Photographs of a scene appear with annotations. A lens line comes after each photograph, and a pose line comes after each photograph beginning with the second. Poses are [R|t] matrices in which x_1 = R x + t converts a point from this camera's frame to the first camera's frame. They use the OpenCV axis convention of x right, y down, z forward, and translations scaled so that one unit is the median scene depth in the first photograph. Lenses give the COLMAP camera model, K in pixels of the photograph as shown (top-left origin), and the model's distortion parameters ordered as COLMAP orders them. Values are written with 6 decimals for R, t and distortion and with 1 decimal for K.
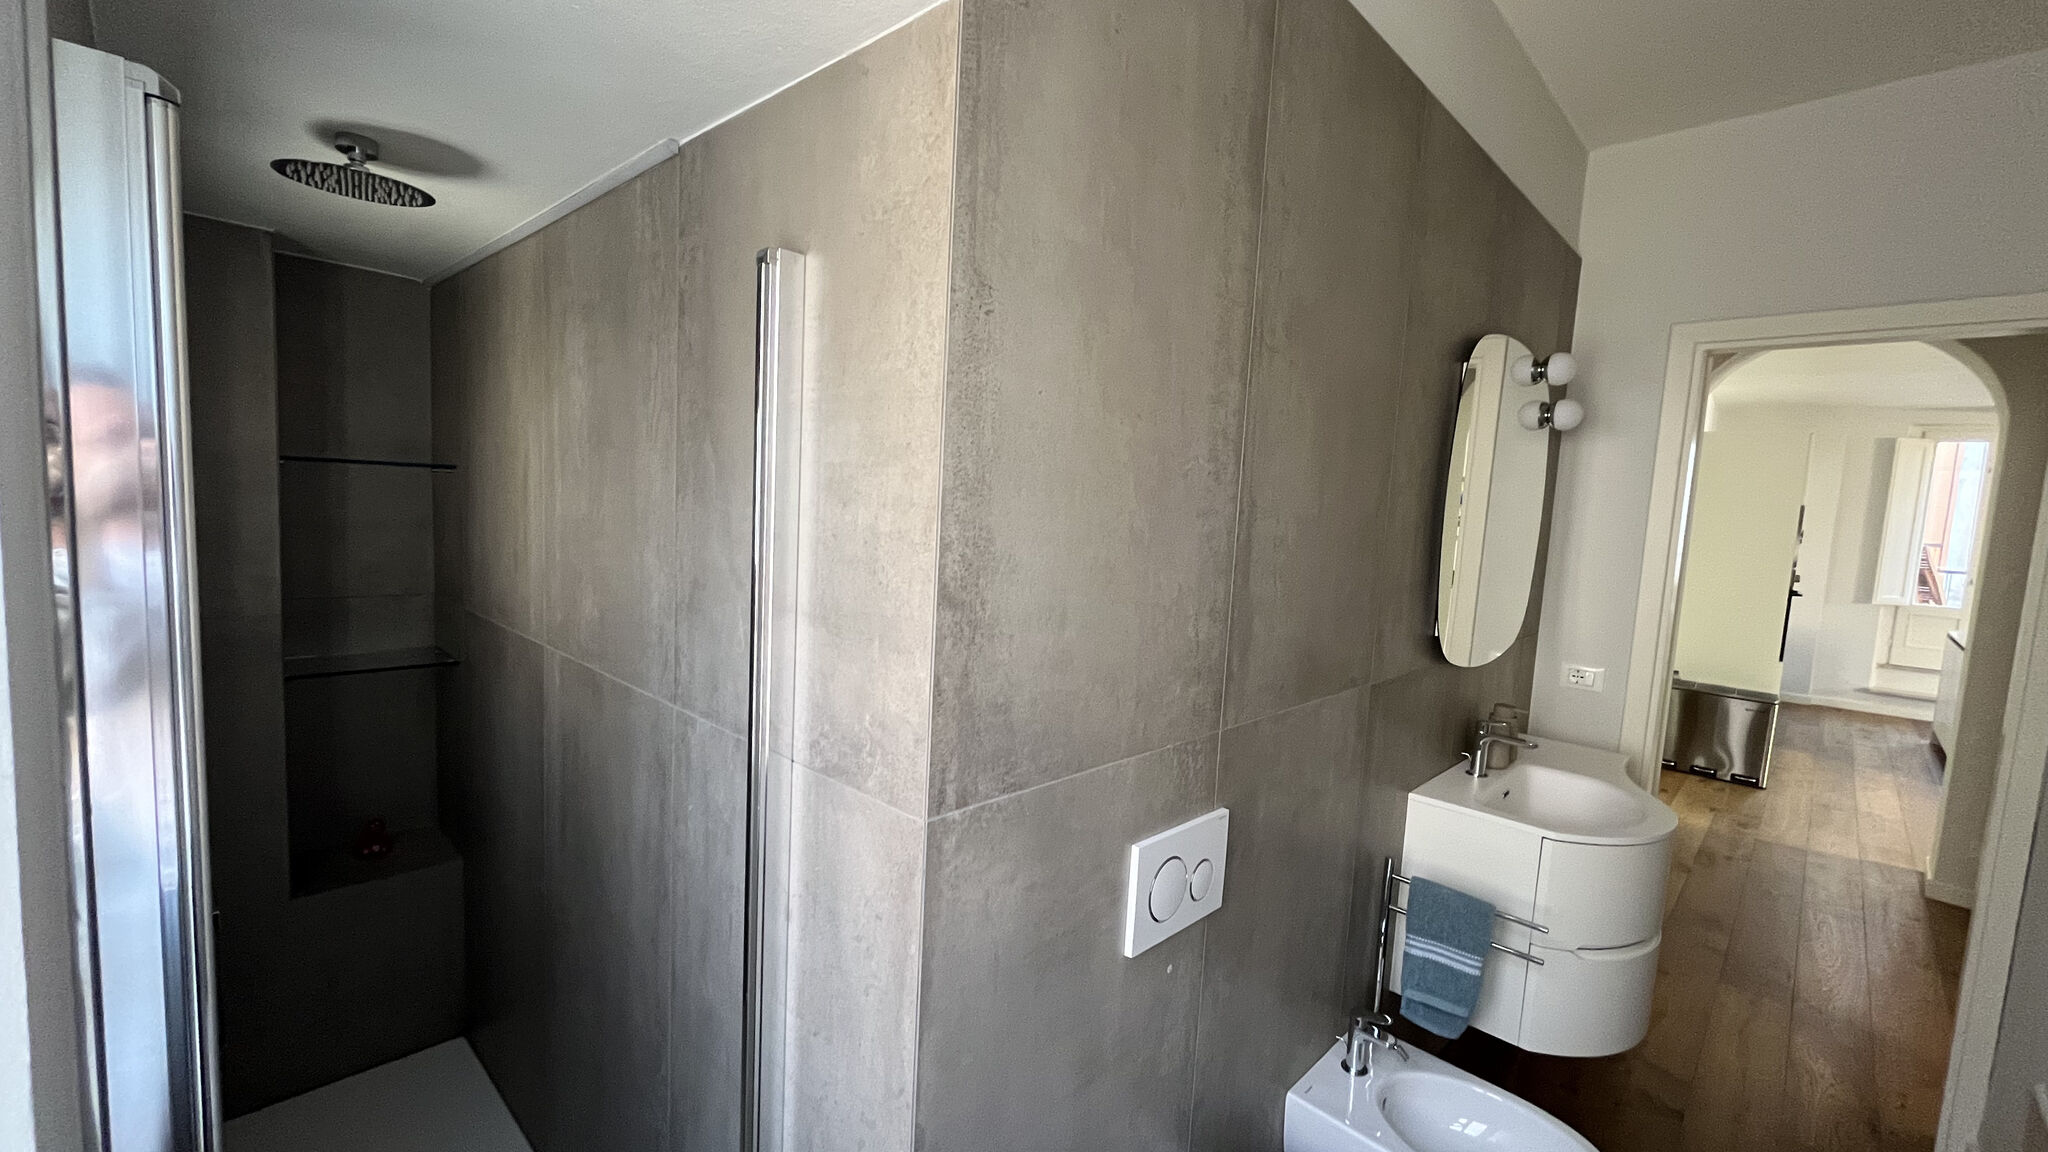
lens RADIAL K [[827.4, 0, 1019.0], [0, 827.4, 576.1], [0, 0, 1]] dist [-0.003496, 0.000276]
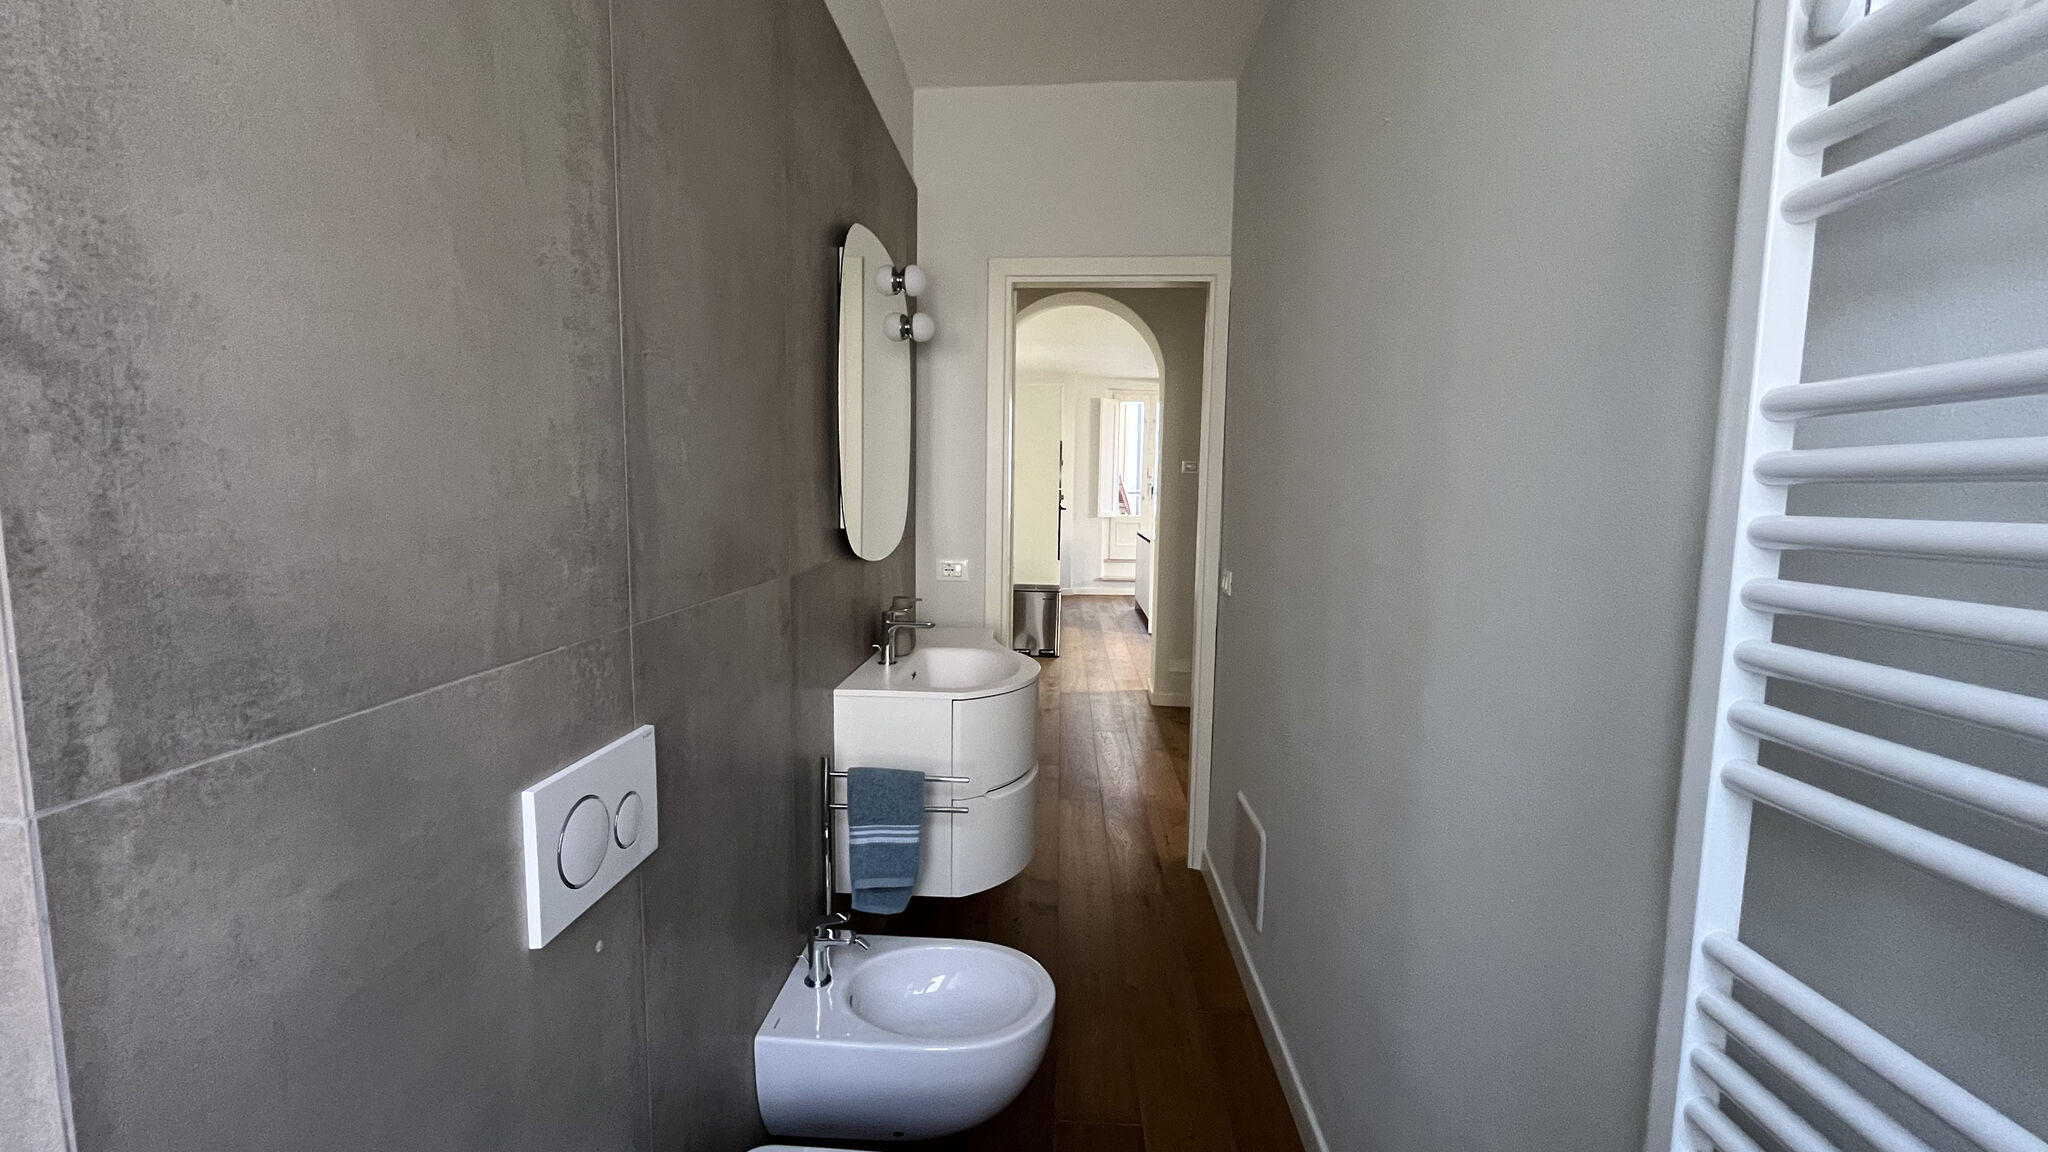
lens RADIAL K [[827.4, 0, 1019.0], [0, 827.4, 576.1], [0, 0, 1]] dist [-0.003496, 0.000276]
pose [[0.746776, -0.112410, 0.655508, 0.012880], [0.087397, 0.993652, 0.070830, 0.123483], [-0.659309, 0.004395, 0.751860, 0.186374]]
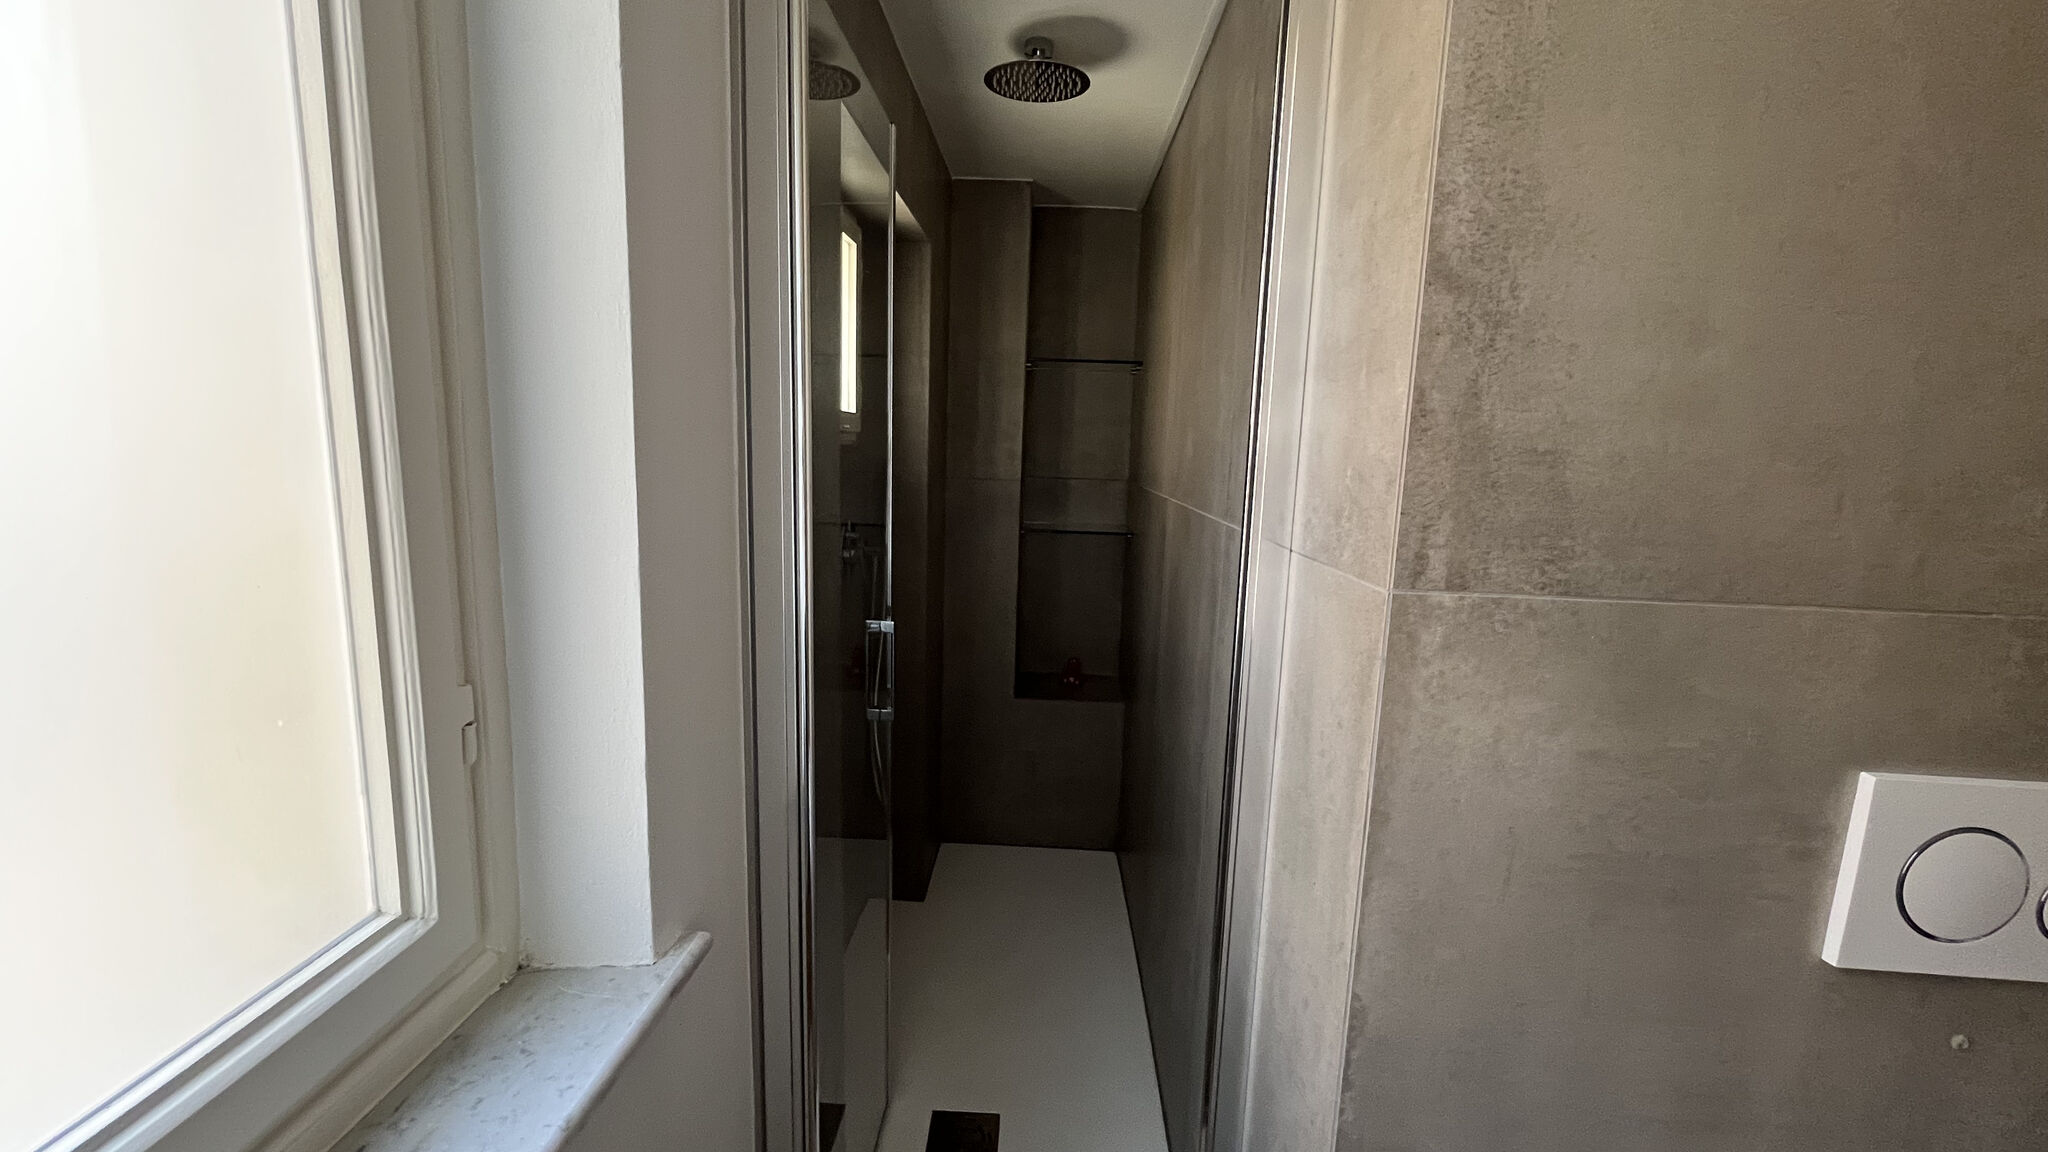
lens RADIAL K [[827.4, 0, 1019.0], [0, 827.4, 576.1], [0, 0, 1]] dist [-0.003496, 0.000276]
pose [[0.658406, 0.085452, -0.747797, 0.157029], [-0.067514, 0.996234, 0.054397, 0.188778], [0.749629, 0.014672, 0.661695, 0.186579]]
